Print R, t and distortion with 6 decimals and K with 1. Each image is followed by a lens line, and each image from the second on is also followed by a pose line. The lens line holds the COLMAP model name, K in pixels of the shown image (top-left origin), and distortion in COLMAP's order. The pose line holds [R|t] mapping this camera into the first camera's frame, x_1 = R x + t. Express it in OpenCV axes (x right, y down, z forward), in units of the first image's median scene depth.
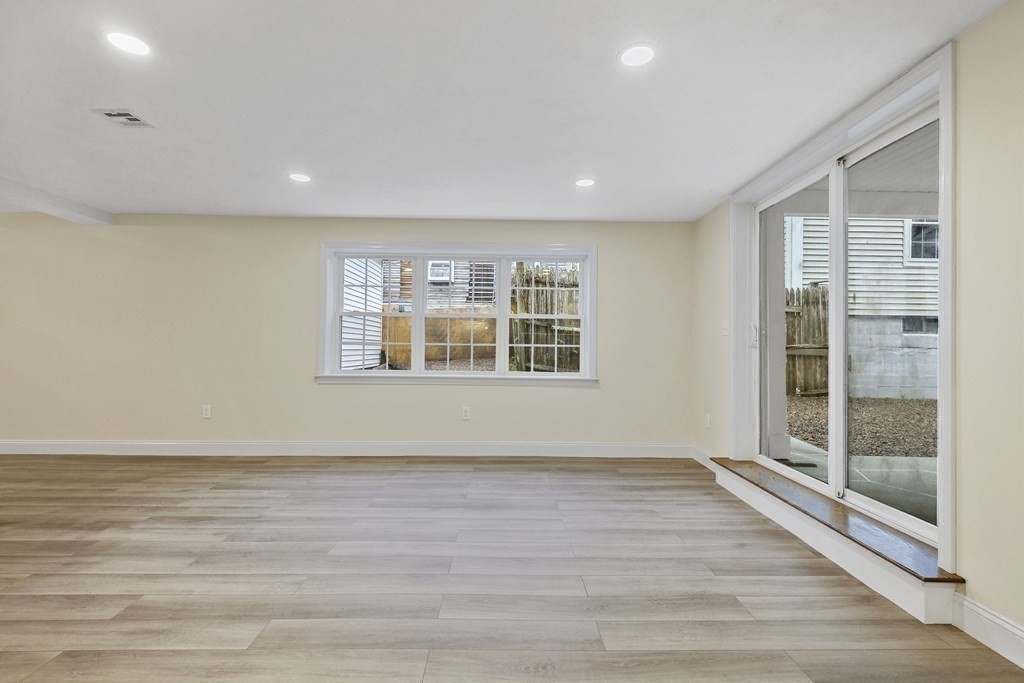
lens RADIAL K [[474.4, 0, 512.0], [0, 474.4, 341.5], [0, 0, 1]] dist [-0.003803, 0.005546]
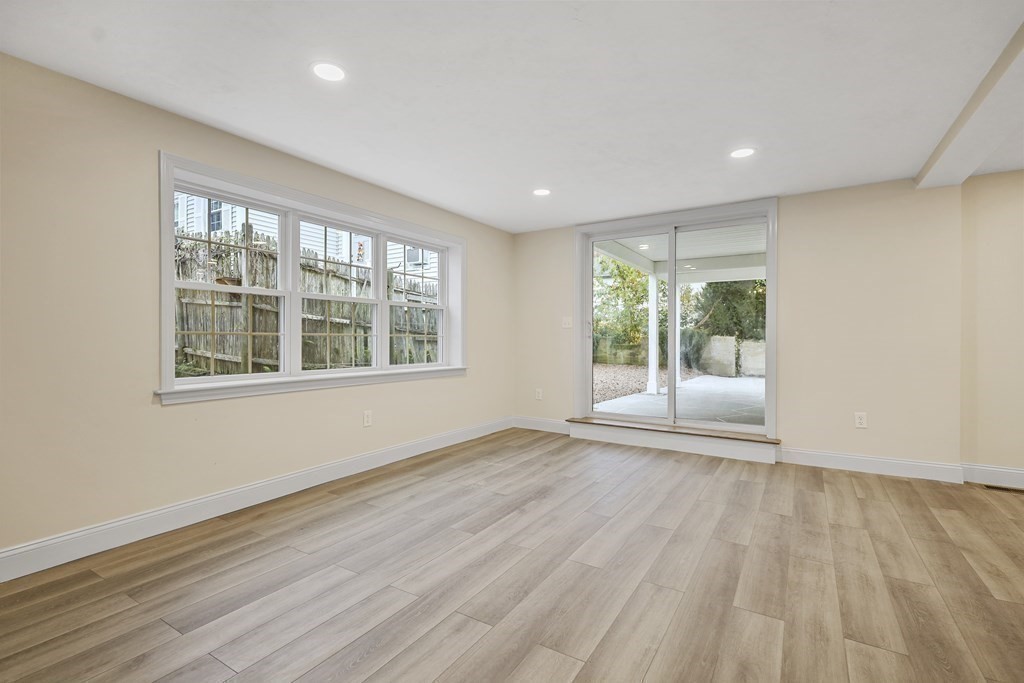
lens RADIAL K [[474.4, 0, 512.0], [0, 474.4, 341.5], [0, 0, 1]] dist [-0.003803, 0.005546]
pose [[0.540357, -0.011982, 0.841351, -1.132358], [-0.008755, 0.999764, 0.019861, -0.001123], [-0.841390, -0.018098, 0.540125, 0.599756]]
